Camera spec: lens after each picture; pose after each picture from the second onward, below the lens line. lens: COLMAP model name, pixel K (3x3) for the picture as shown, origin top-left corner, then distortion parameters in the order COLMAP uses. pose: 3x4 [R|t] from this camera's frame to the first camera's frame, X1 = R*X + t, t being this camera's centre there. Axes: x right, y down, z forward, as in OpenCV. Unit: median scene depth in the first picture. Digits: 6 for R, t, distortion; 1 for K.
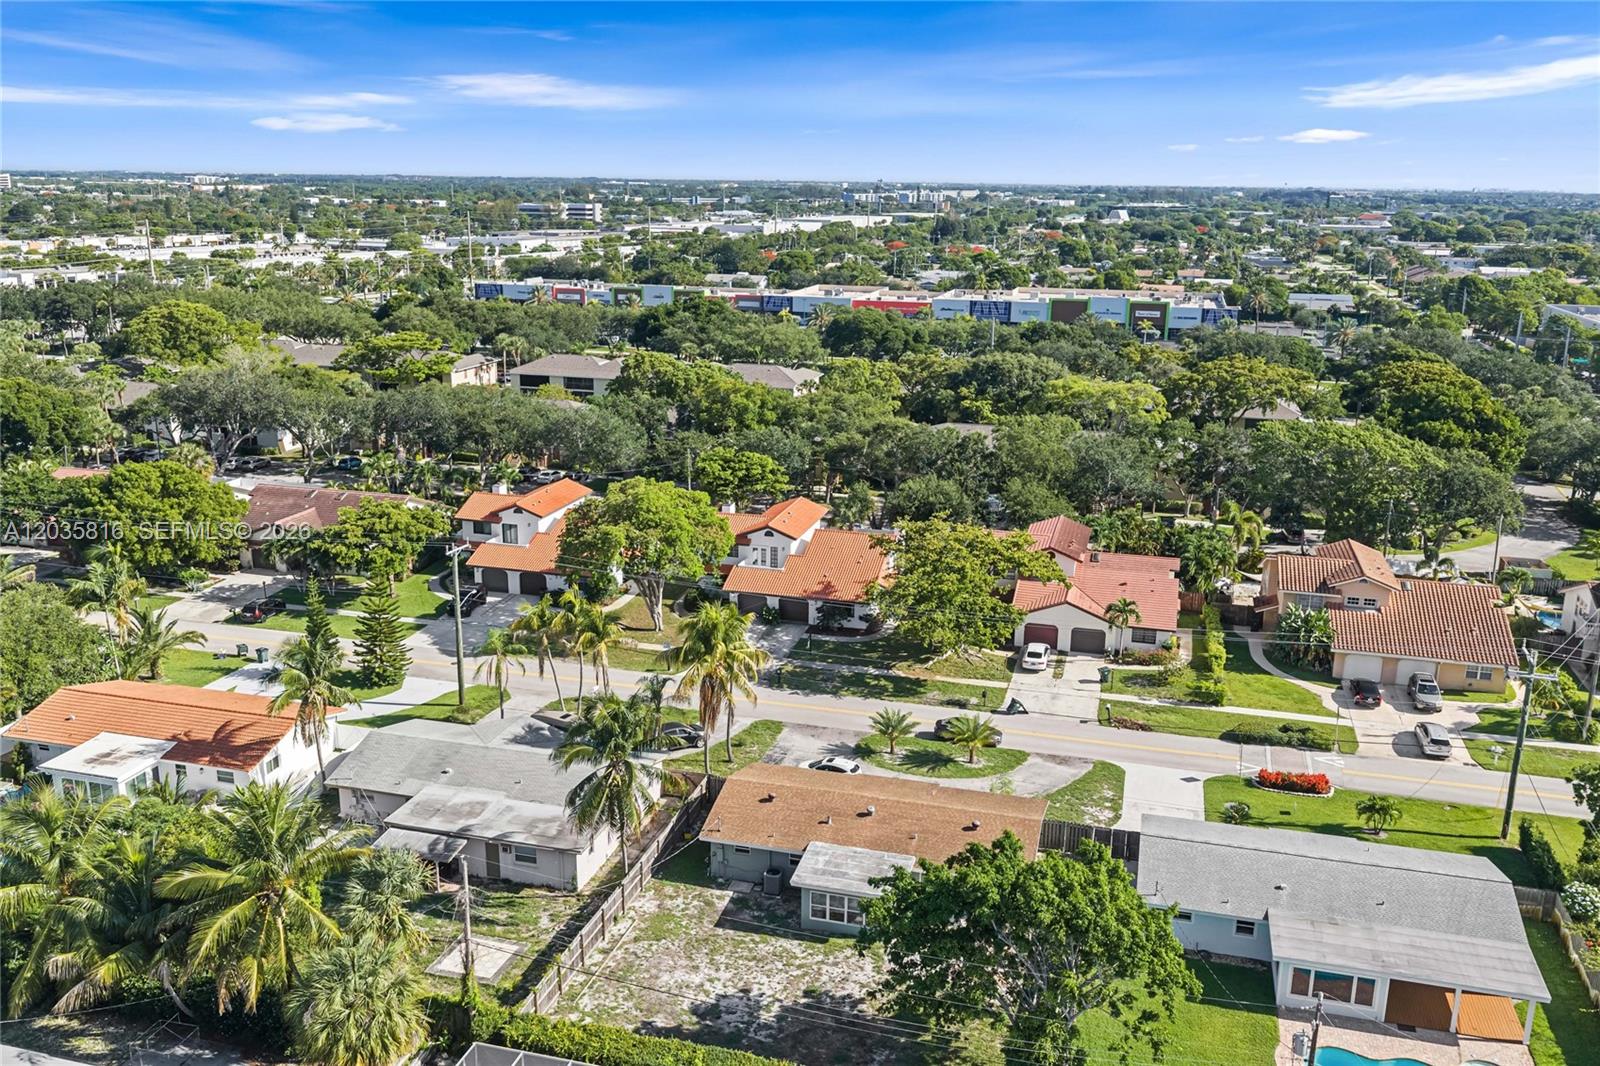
lens RADIAL K [[1319.1, 0, 800.0], [0, 1319.1, 533.0], [0, 0, 1]] dist [0.000696, -0.012430]
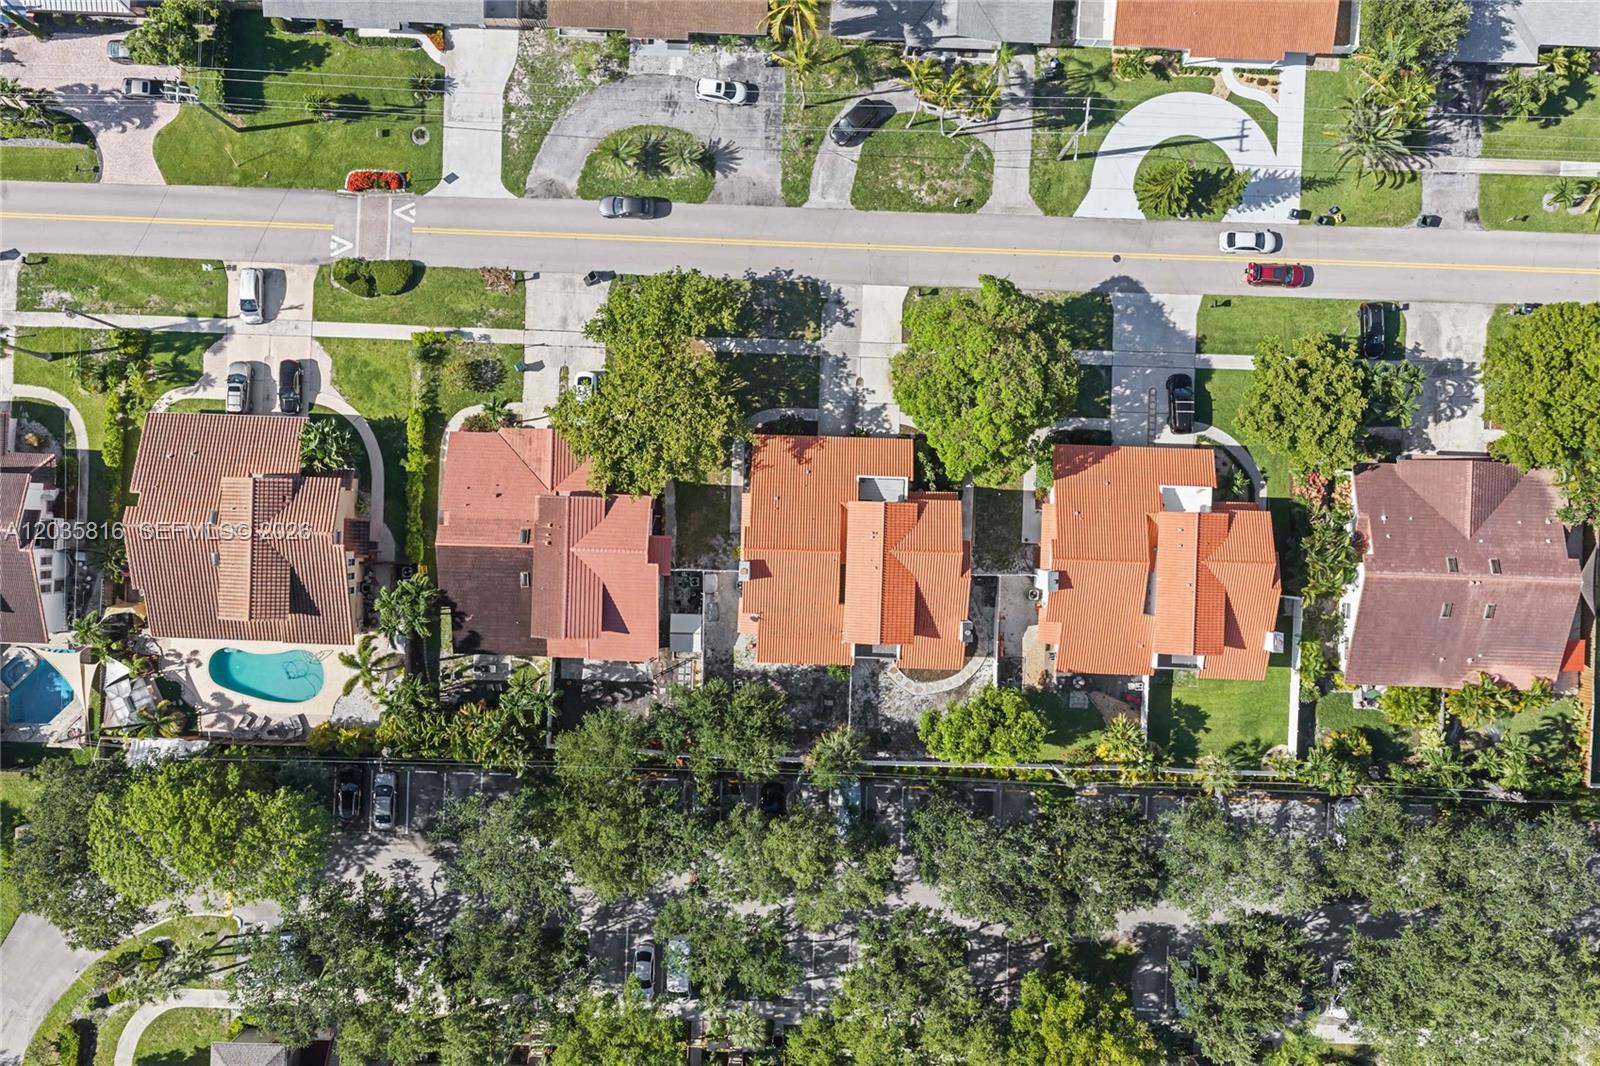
lens RADIAL K [[1319.1, 0, 800.0], [0, 1319.1, 533.0], [0, 0, 1]] dist [0.000696, -0.012430]
pose [[-0.970647, 0.240157, -0.013037, 0.049258], [-0.083154, -0.284237, 0.955141, -0.888766], [0.225678, 0.928189, 0.295864, 0.773060]]
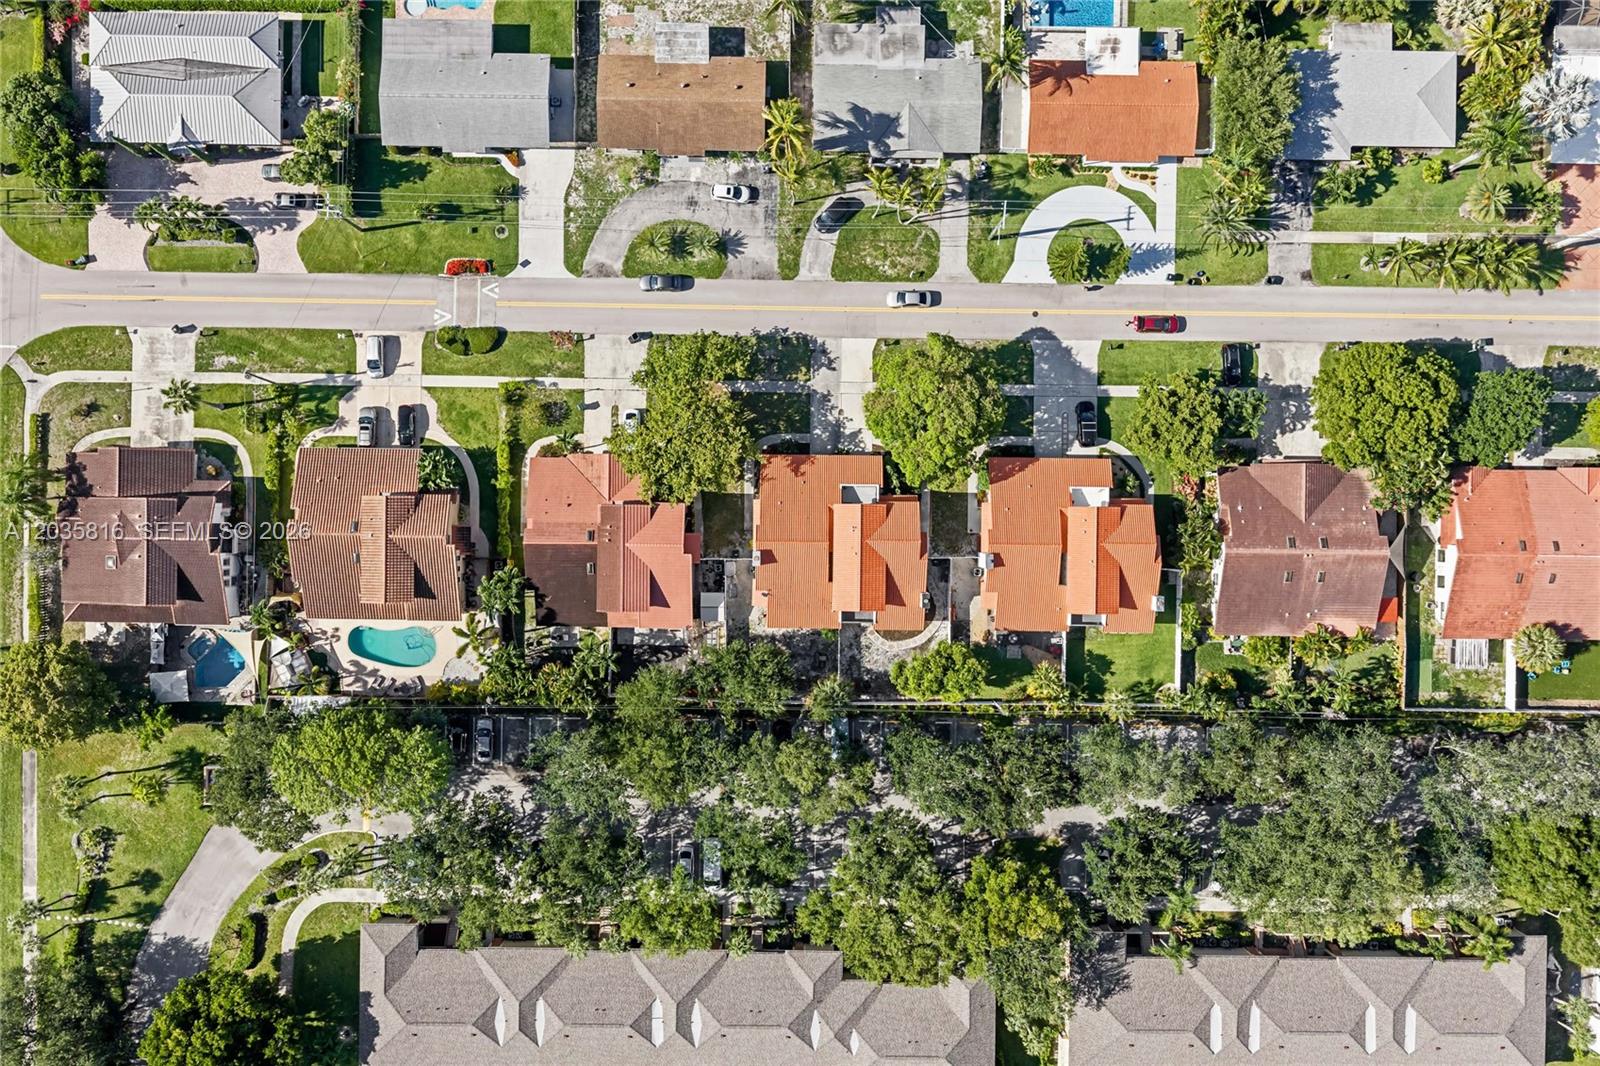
lens RADIAL K [[1319.1, 0, 800.0], [0, 1319.1, 533.0], [0, 0, 1]] dist [0.000696, -0.012430]
pose [[-0.965270, 0.260728, -0.016557, 0.056683], [-0.092293, -0.281025, 0.955252, -1.179699], [0.244408, 0.923605, 0.295328, 0.688253]]
